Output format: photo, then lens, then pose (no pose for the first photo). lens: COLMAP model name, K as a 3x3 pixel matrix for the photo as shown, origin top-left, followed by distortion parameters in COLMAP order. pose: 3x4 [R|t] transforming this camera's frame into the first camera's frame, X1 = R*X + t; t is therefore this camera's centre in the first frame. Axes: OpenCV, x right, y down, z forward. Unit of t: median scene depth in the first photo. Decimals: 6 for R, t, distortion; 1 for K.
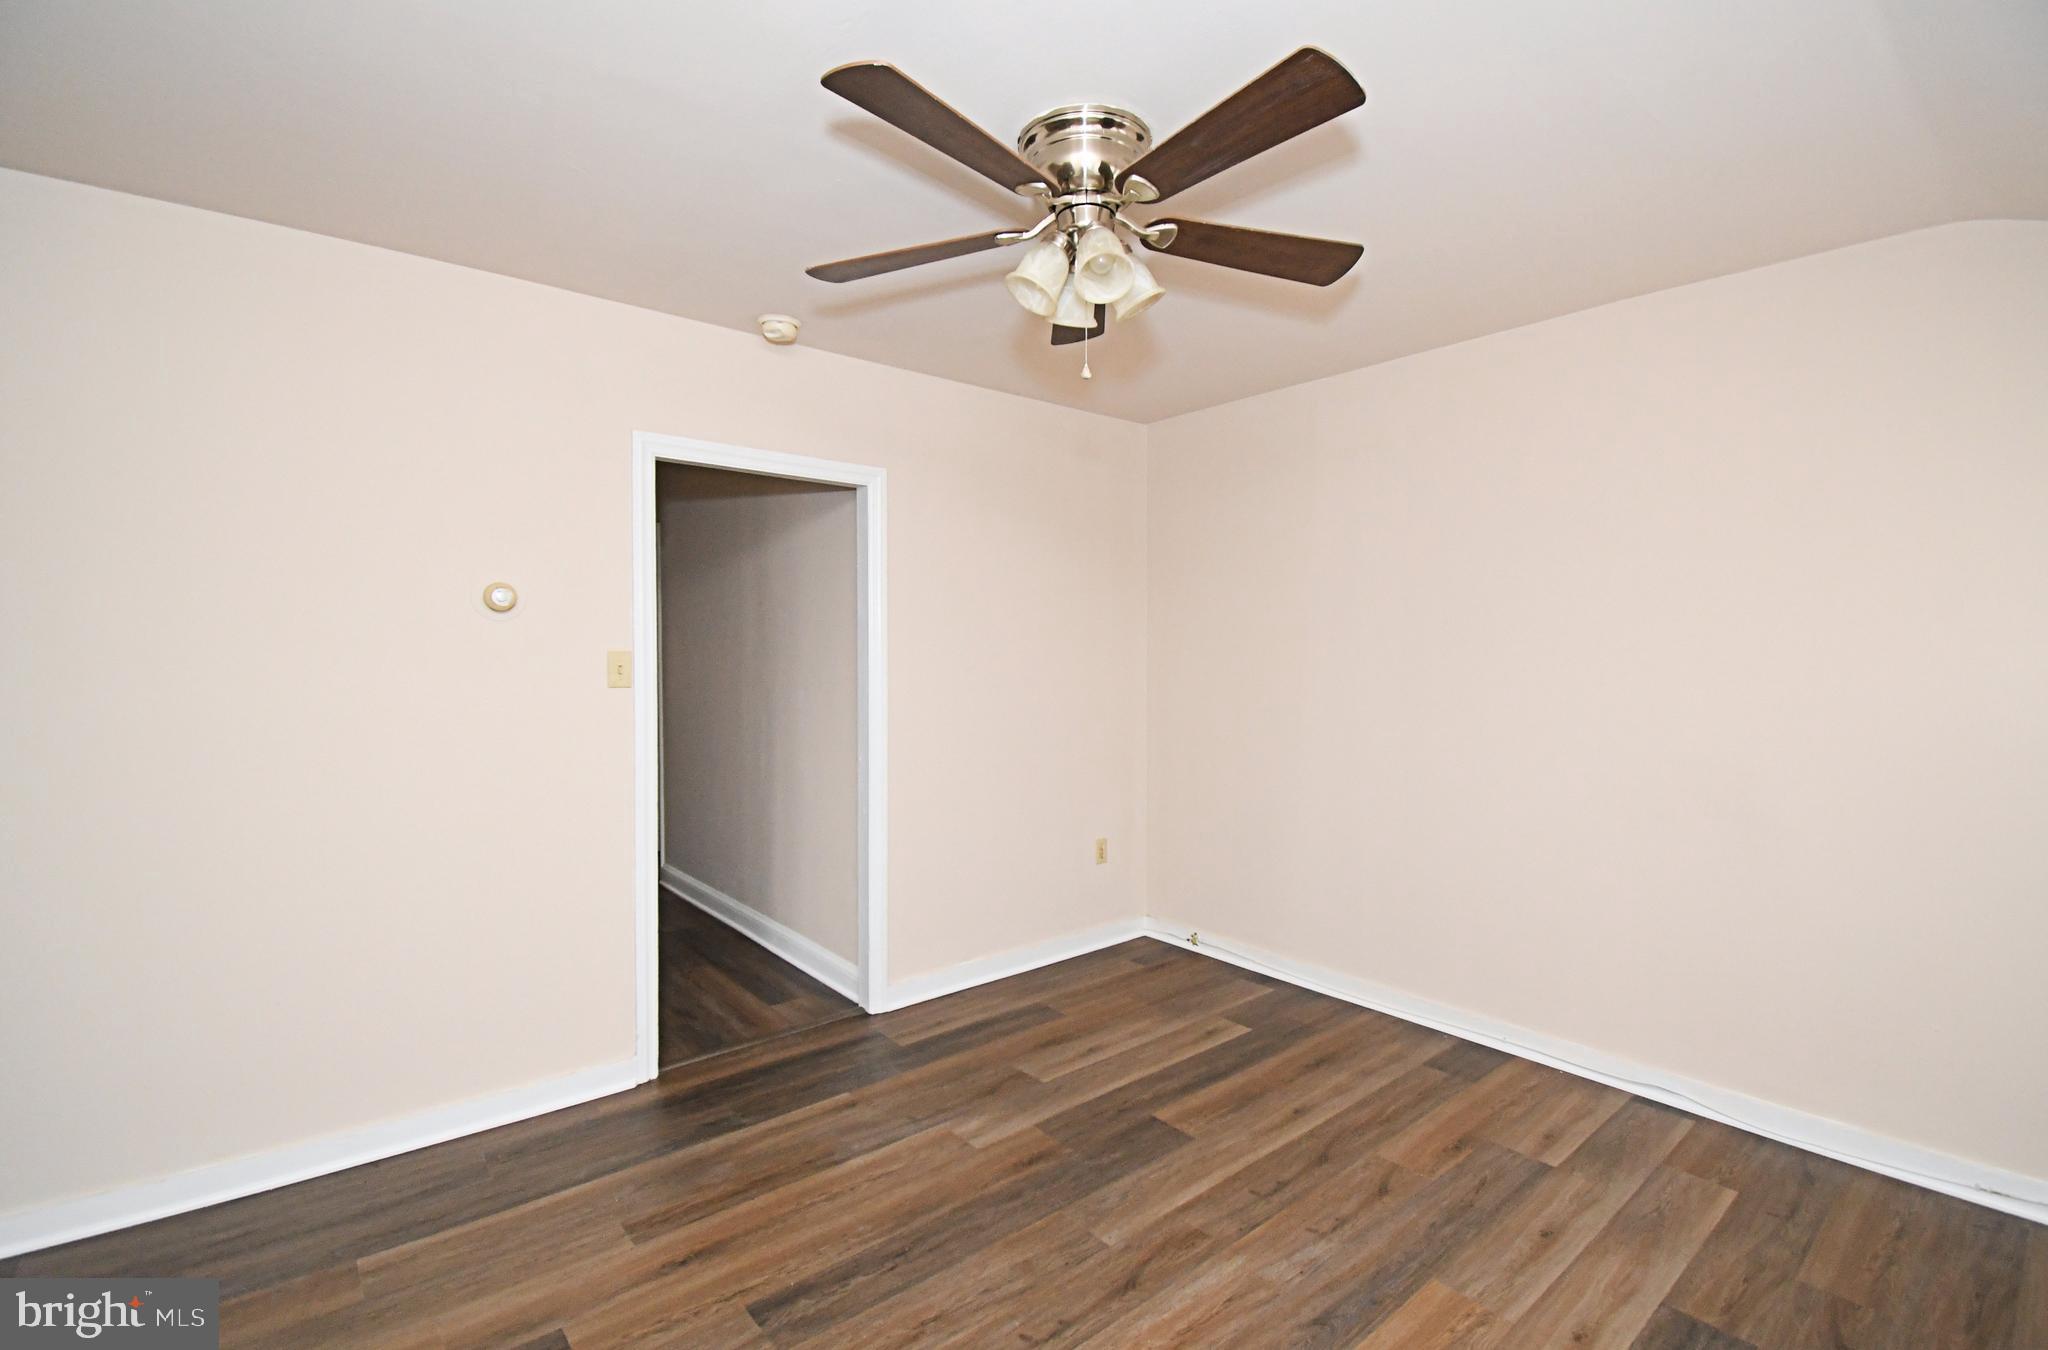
lens RADIAL K [[899.8, 0, 1024.0], [0, 899.8, 675.0], [0, 0, 1]] dist [-0.032215, -0.000404]
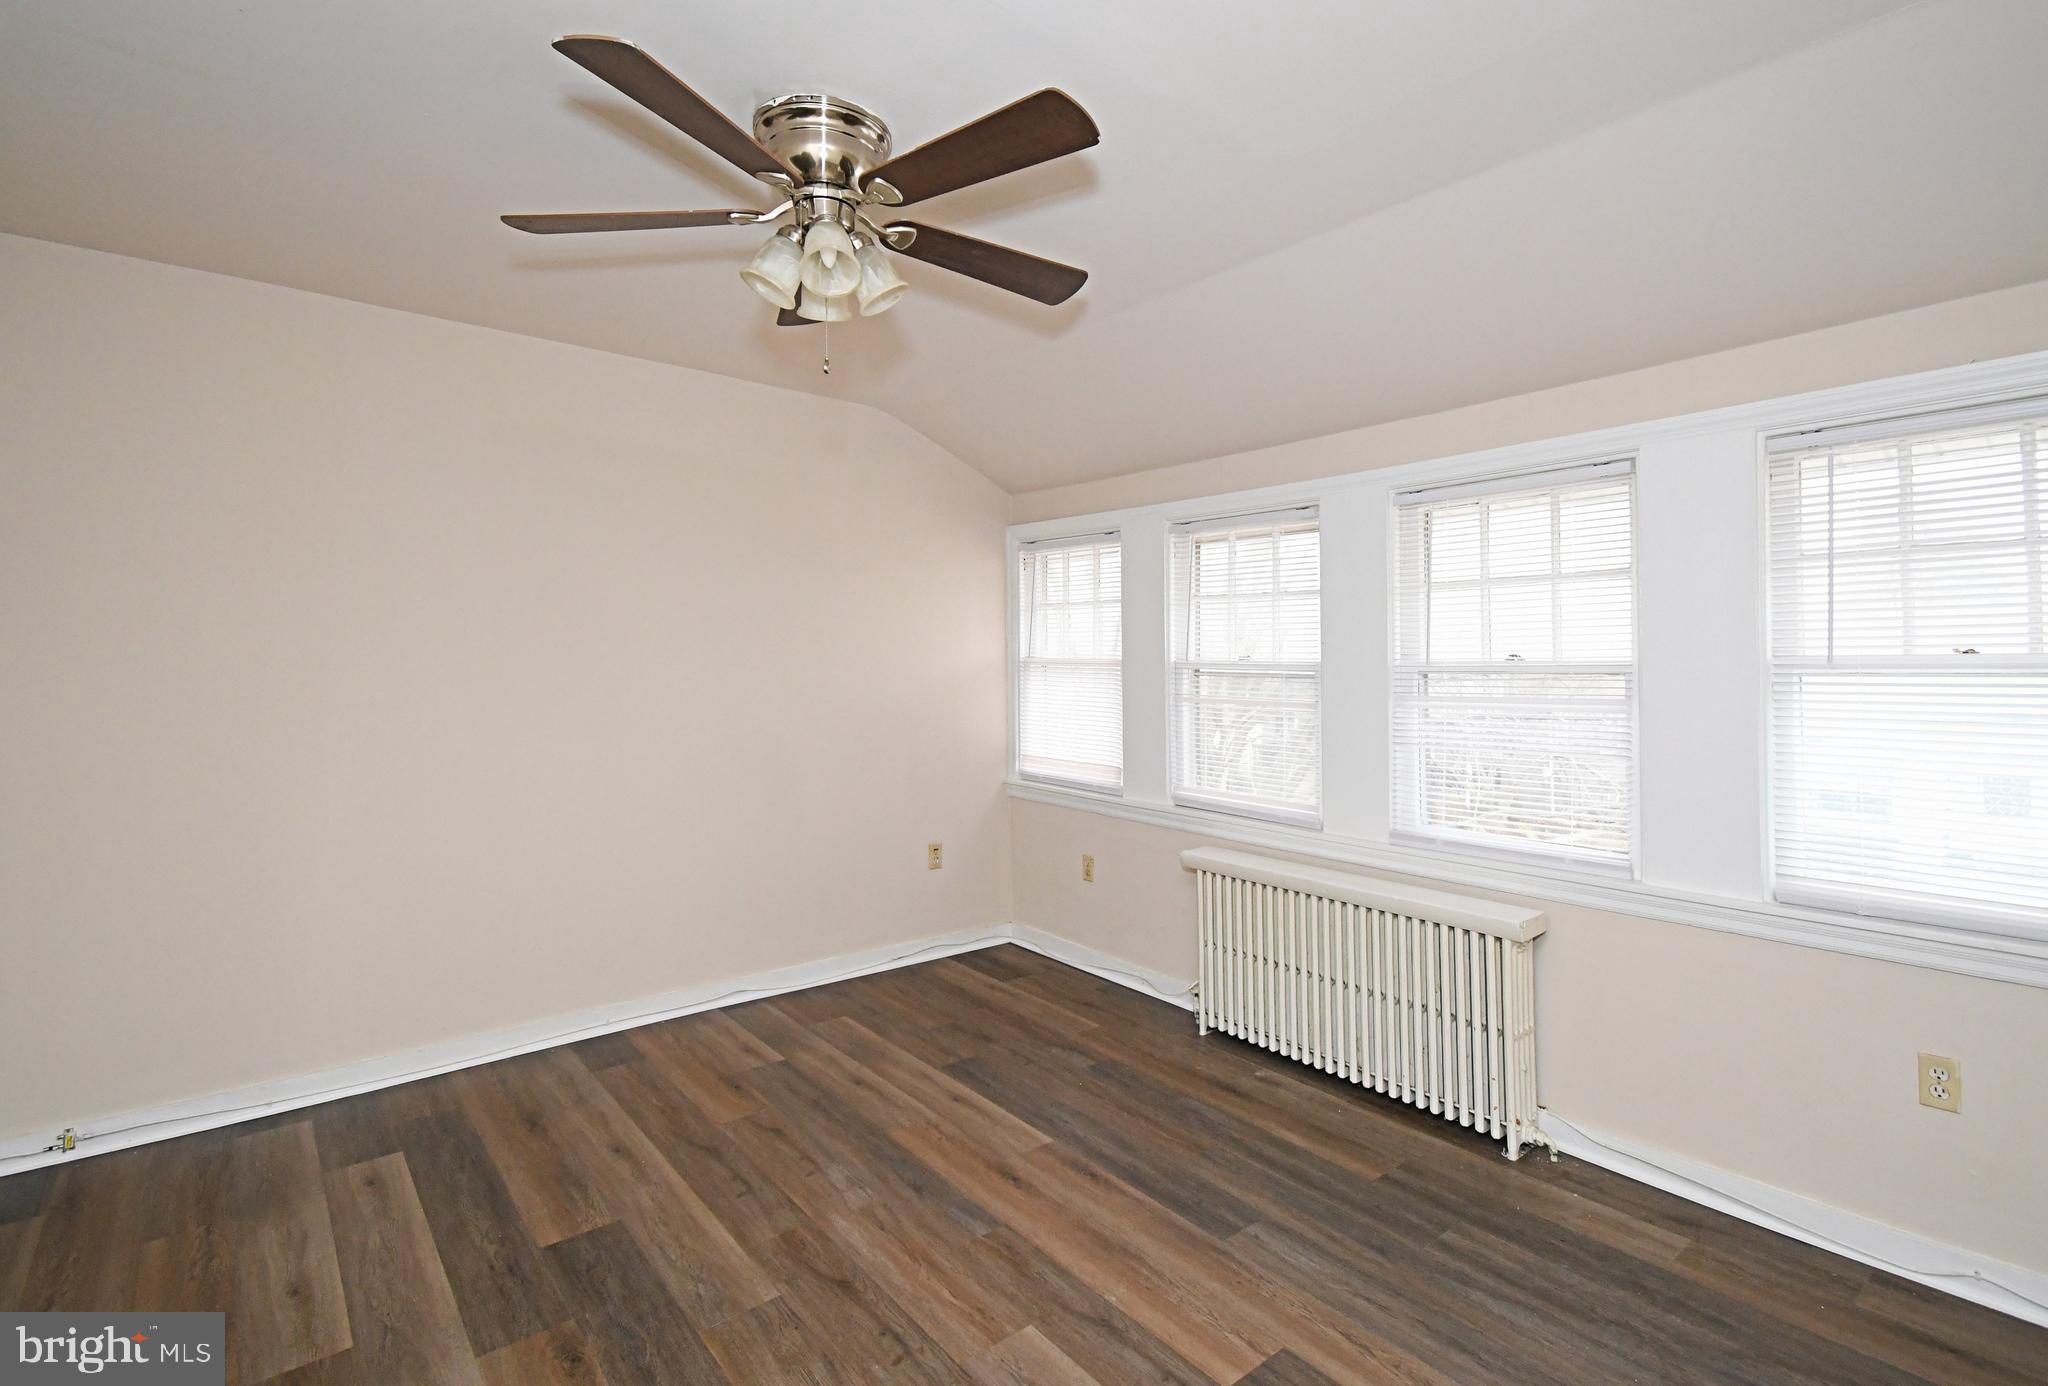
lens RADIAL K [[978.1, 0, 1031.6], [0, 978.1, 646.7], [0, 0, 1]] dist [0.086887, -0.043589]
pose [[0.006583, 0.009166, 0.999936, -0.809668], [0.024616, 0.999653, -0.009326, -0.011406], [-0.999675, 0.024676, 0.006355, 0.607685]]
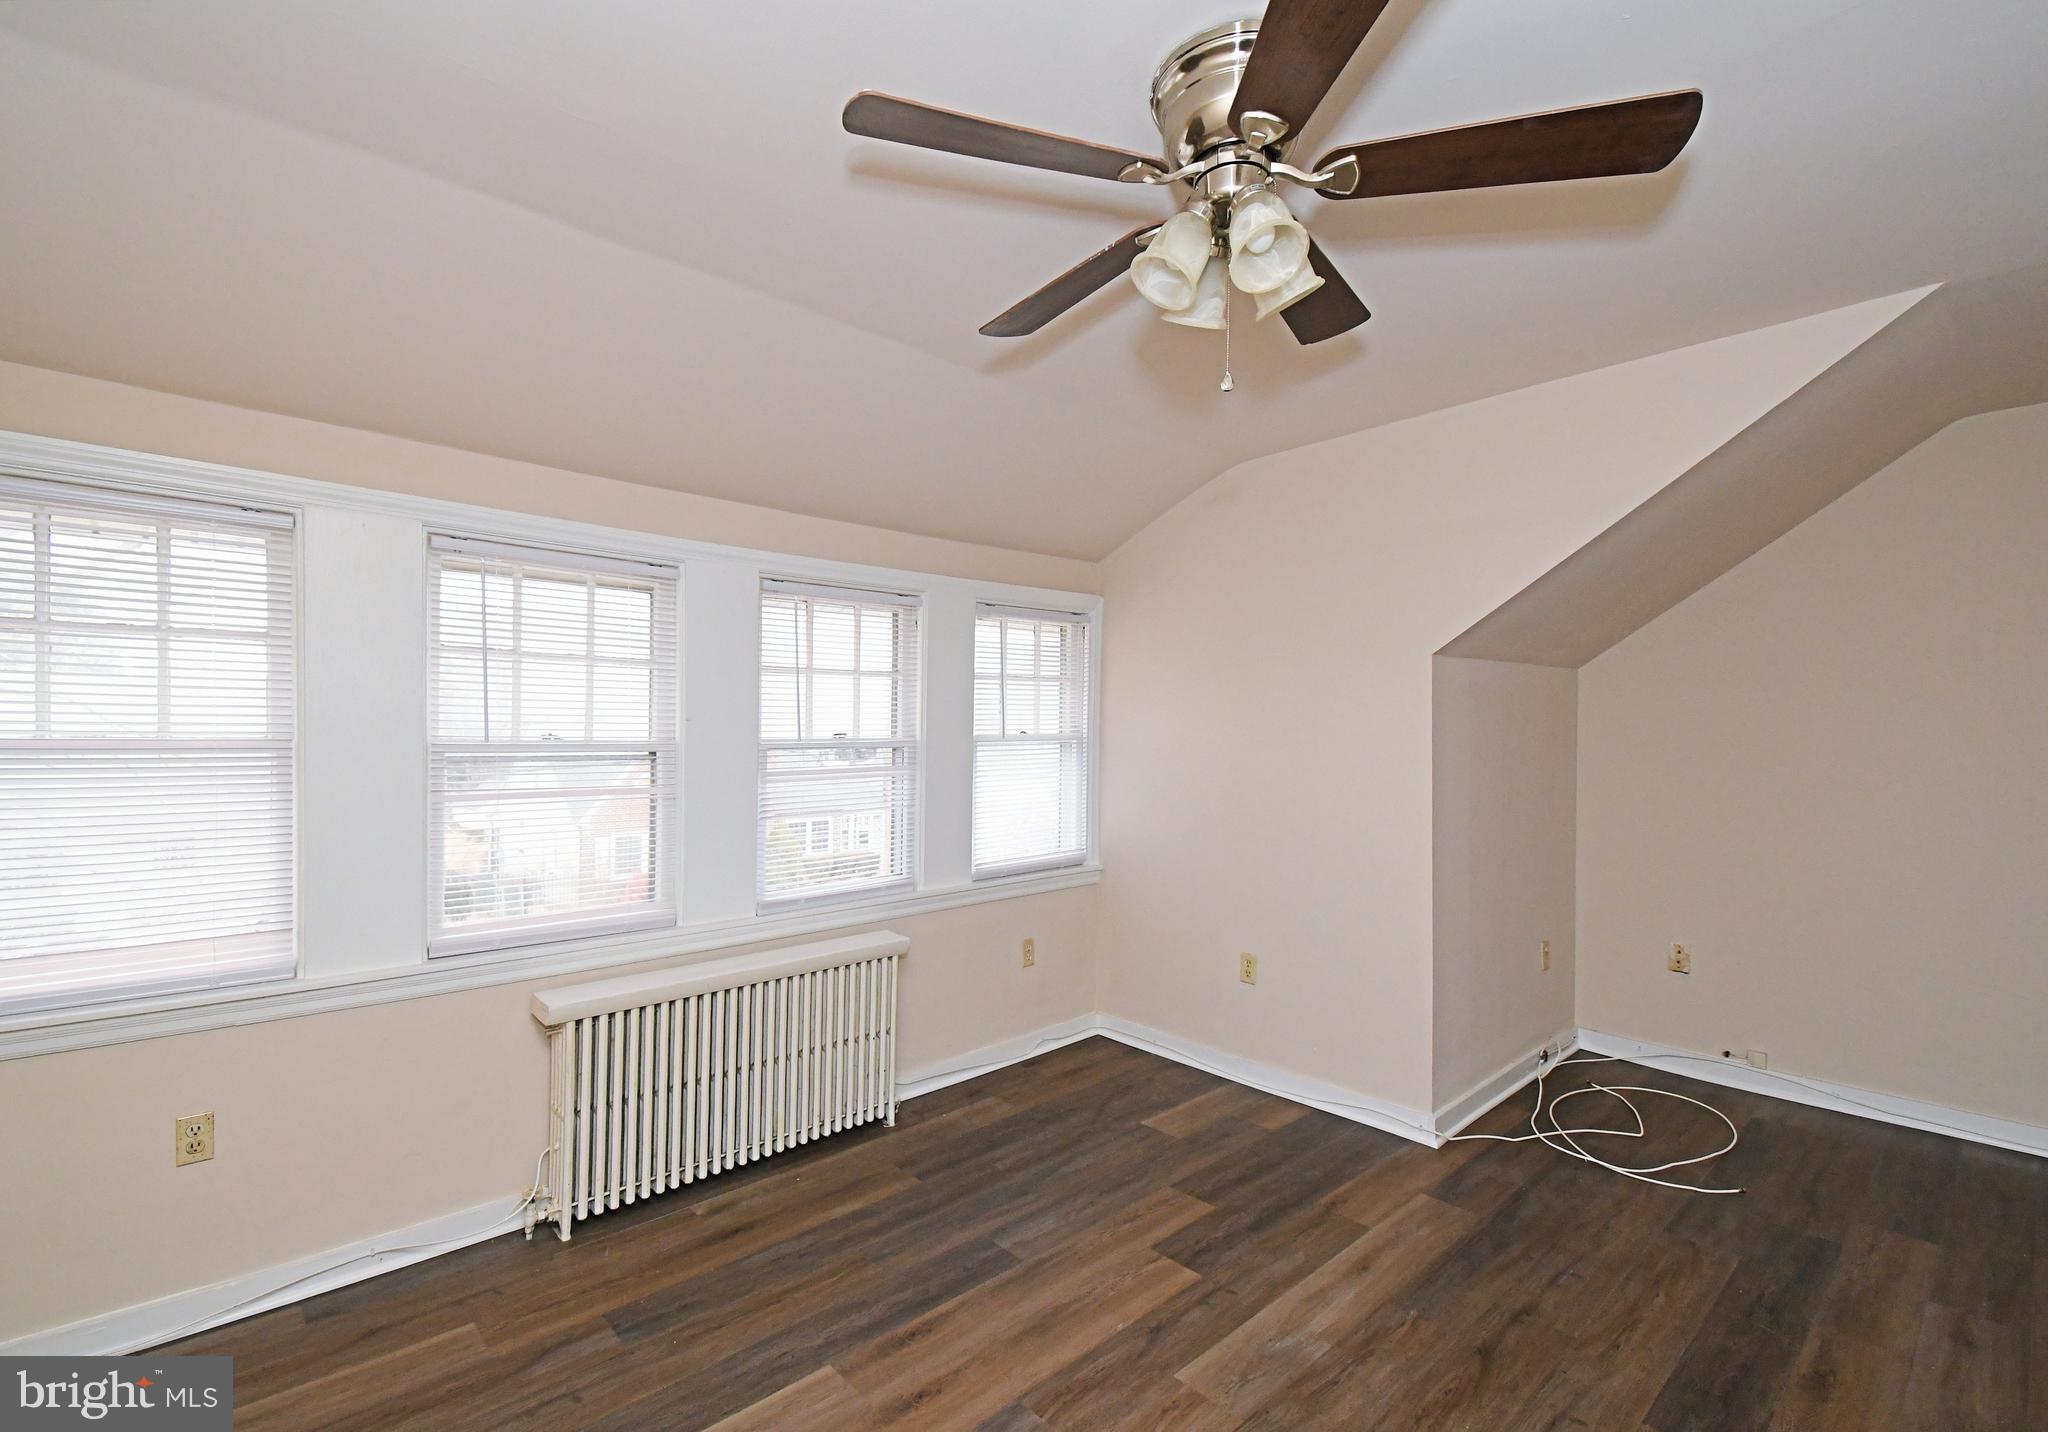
lens RADIAL K [[926.1, 0, 1016.2], [0, 926.1, 723.3], [0, 0, 1]] dist [0.027267, -0.016896]
pose [[-0.998579, -0.004144, -0.053123, 0.229394], [-0.004830, 0.999907, 0.012784, -0.032435], [0.053065, 0.013023, -0.998506, 1.435285]]
